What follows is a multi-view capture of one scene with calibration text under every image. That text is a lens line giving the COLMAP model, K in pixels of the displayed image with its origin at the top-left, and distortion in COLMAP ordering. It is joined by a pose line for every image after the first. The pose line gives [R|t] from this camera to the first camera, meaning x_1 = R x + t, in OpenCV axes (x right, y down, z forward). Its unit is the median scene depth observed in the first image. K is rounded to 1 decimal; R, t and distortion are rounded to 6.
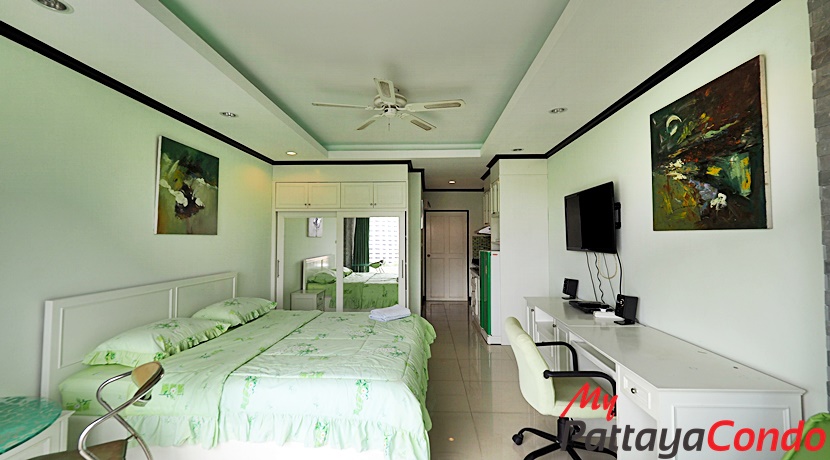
lens RADIAL K [[351.2, 0, 415.7], [0, 351.2, 224.4], [0, 0, 1]] dist [0.009767, -0.009592]
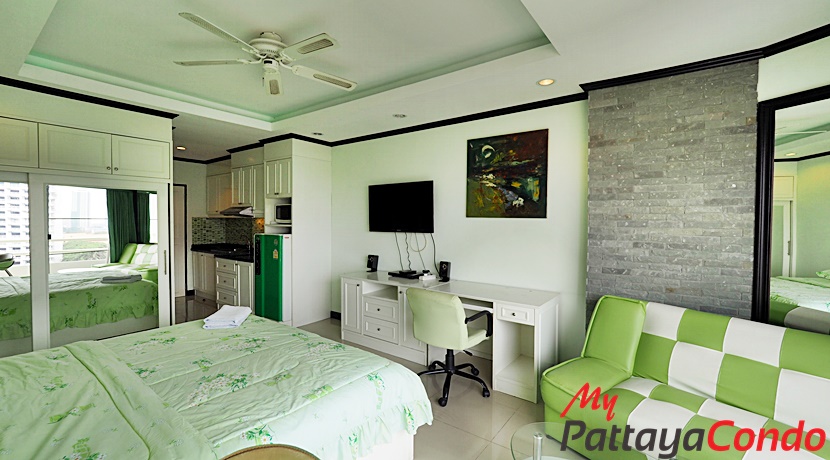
lens RADIAL K [[351.2, 0, 415.7], [0, 351.2, 224.4], [0, 0, 1]] dist [0.009767, -0.009592]
pose [[0.563503, -0.005840, 0.826094, -0.779298], [-0.039708, 0.998628, 0.034146, 0.006054], [-0.825159, -0.052044, 0.562497, 0.360815]]
